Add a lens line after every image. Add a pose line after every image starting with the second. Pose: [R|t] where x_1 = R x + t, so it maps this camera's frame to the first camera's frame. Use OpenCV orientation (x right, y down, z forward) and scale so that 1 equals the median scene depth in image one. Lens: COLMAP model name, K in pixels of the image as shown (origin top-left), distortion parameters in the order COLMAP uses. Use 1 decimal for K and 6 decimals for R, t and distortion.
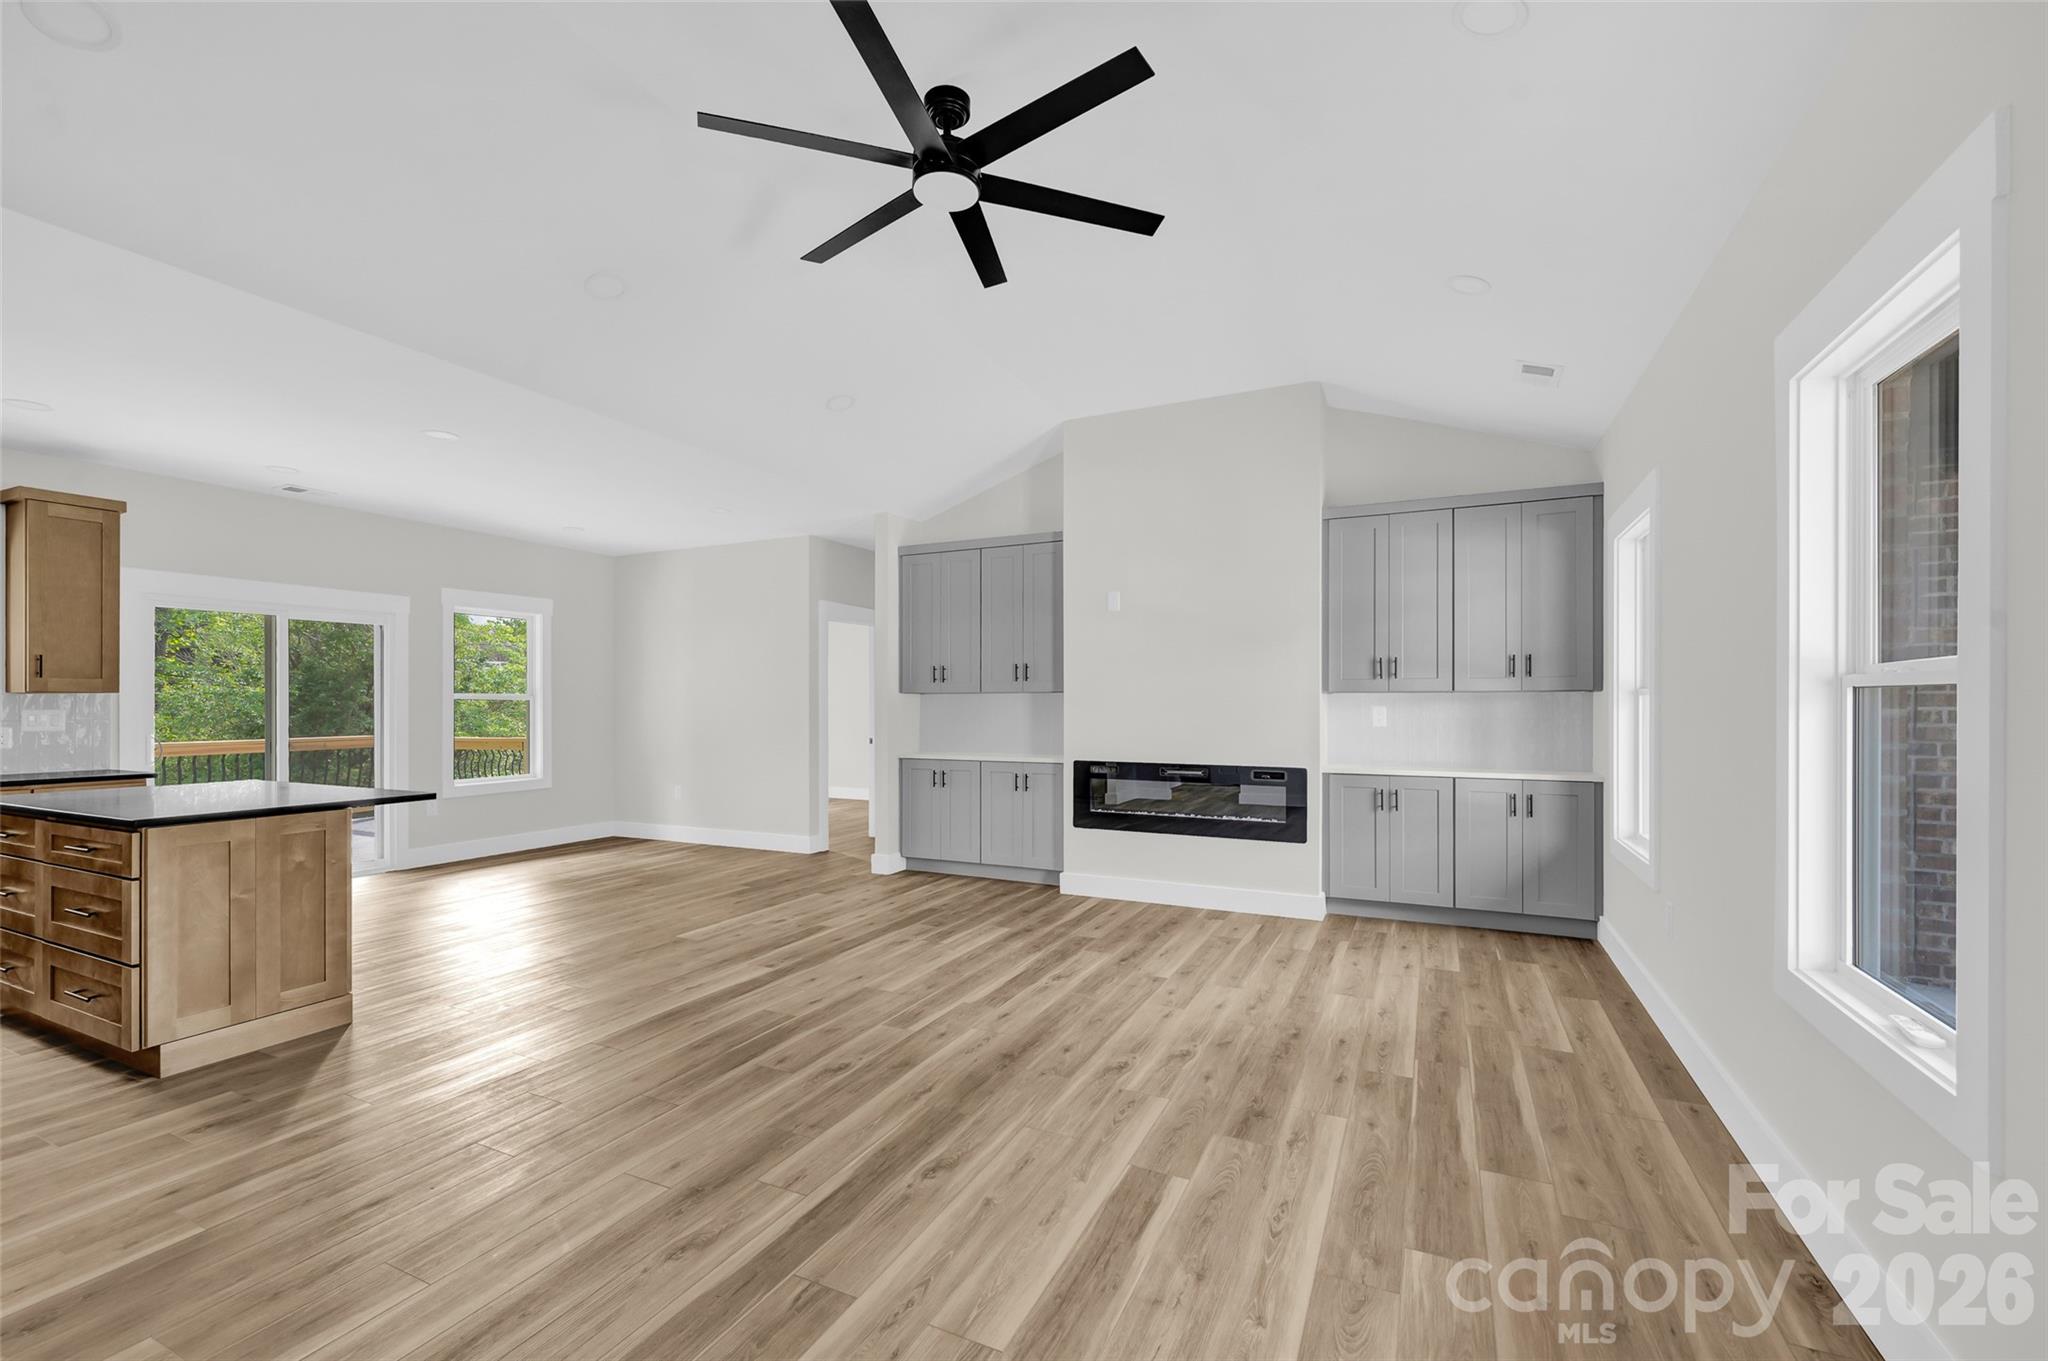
lens RADIAL K [[863.6, 0, 1017.0], [0, 863.6, 703.7], [0, 0, 1]] dist [-0.001224, -0.000364]
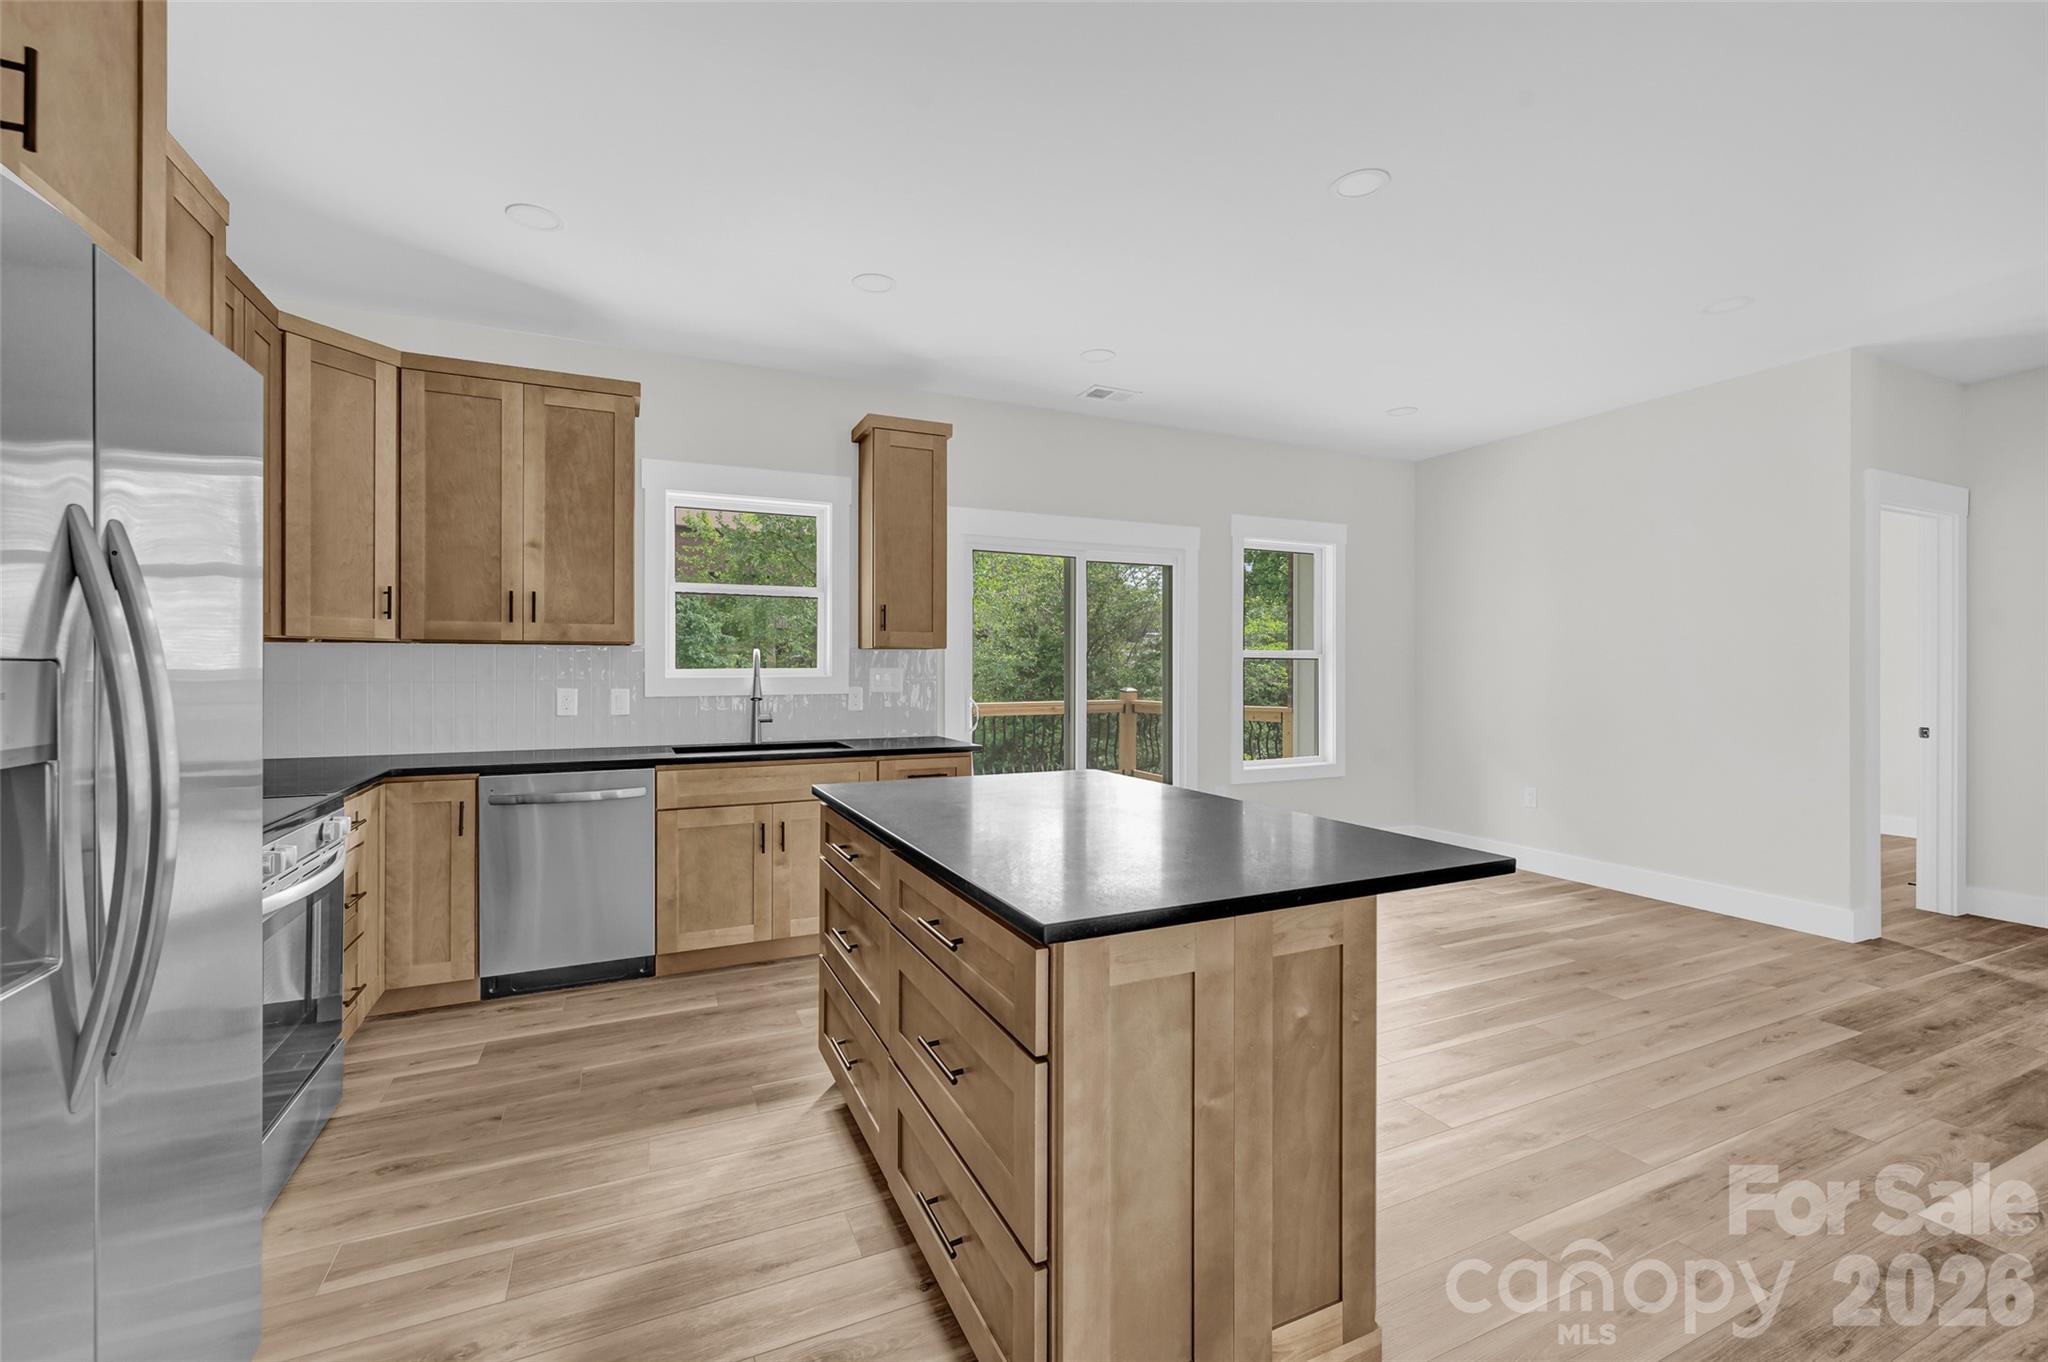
lens RADIAL K [[860.2, 0, 1027.6], [0, 860.2, 669.5], [0, 0, 1]] dist [-0.000796, -0.000587]
pose [[0.777320, 0.001528, -0.629103, -0.433744], [-0.002237, 0.999997, -0.000334, 0.008480], [0.629101, 0.001666, 0.777322, 0.380256]]
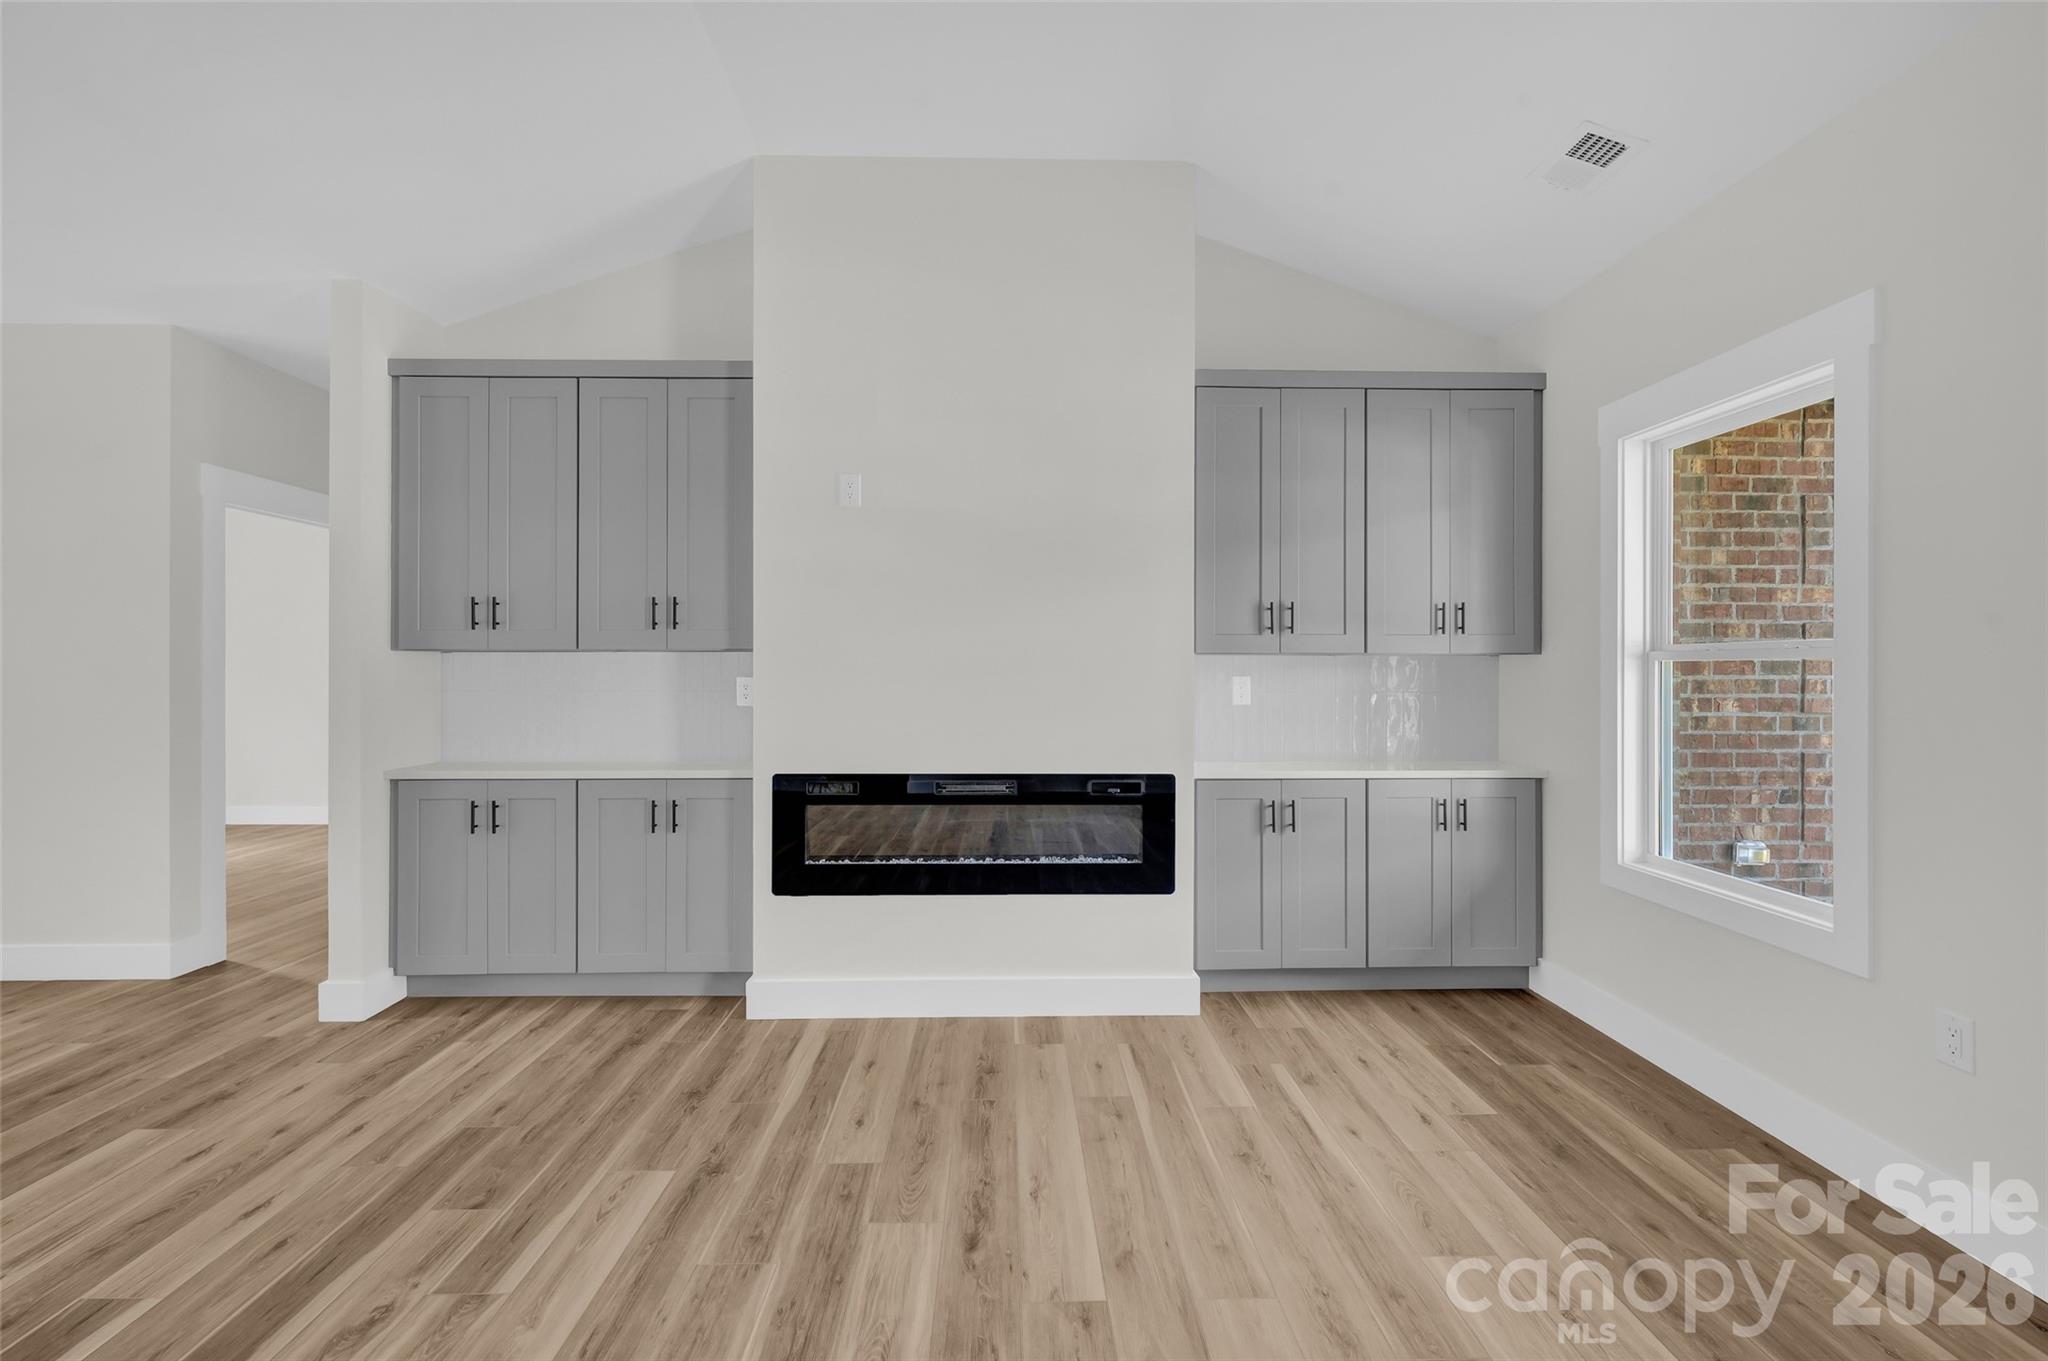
lens RADIAL K [[860.2, 0, 1027.6], [0, 860.2, 669.0], [0, 0, 1]] dist [-0.000796, -0.000587]
pose [[0.887984, 0.000941, 0.459874, -0.048613], [-0.001568, 0.999998, 0.000982, -0.002446], [-0.459872, -0.001593, 0.887984, 0.499950]]
